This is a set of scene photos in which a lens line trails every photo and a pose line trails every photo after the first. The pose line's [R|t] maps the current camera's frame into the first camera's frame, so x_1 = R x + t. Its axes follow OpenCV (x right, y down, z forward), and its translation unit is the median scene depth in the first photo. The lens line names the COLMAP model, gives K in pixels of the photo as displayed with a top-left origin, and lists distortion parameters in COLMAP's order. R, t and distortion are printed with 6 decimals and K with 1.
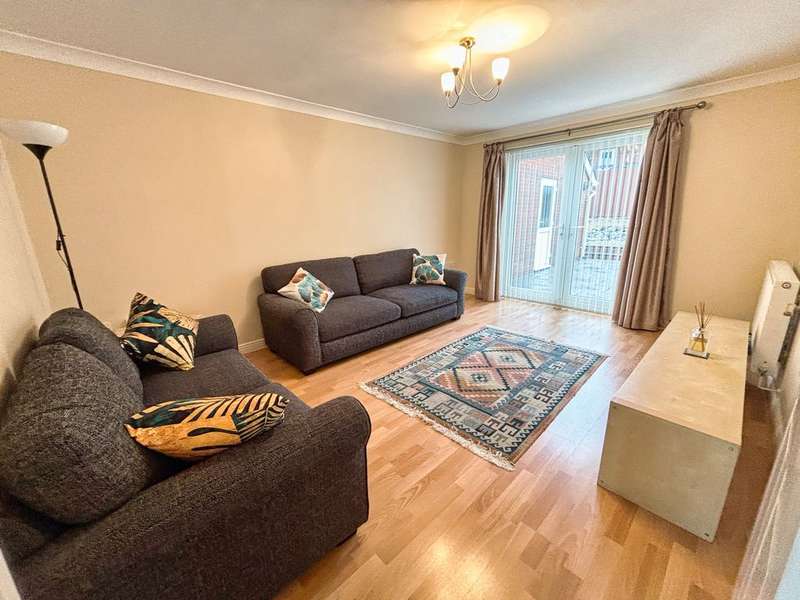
lens RADIAL K [[322.7, 0, 399.2], [0, 322.7, 299.2], [0, 0, 1]] dist [0.003369, 0.000146]
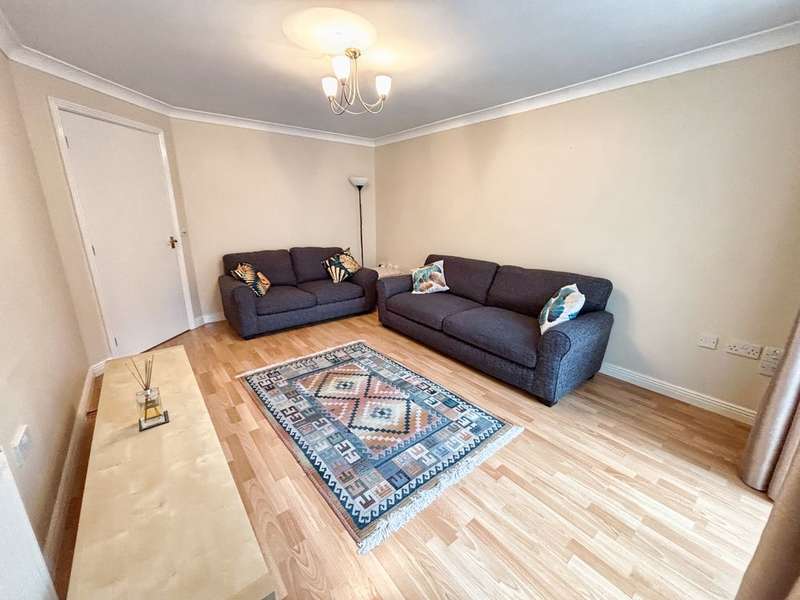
lens RADIAL K [[322.7, 0, 399.2], [0, 322.7, 299.2], [0, 0, 1]] dist [0.003369, 0.000146]
pose [[-0.077546, 0.287506, -0.954635, 1.075990], [-0.260098, 0.918525, 0.297759, -0.333526], [0.962463, 0.271388, 0.003551, 1.045682]]
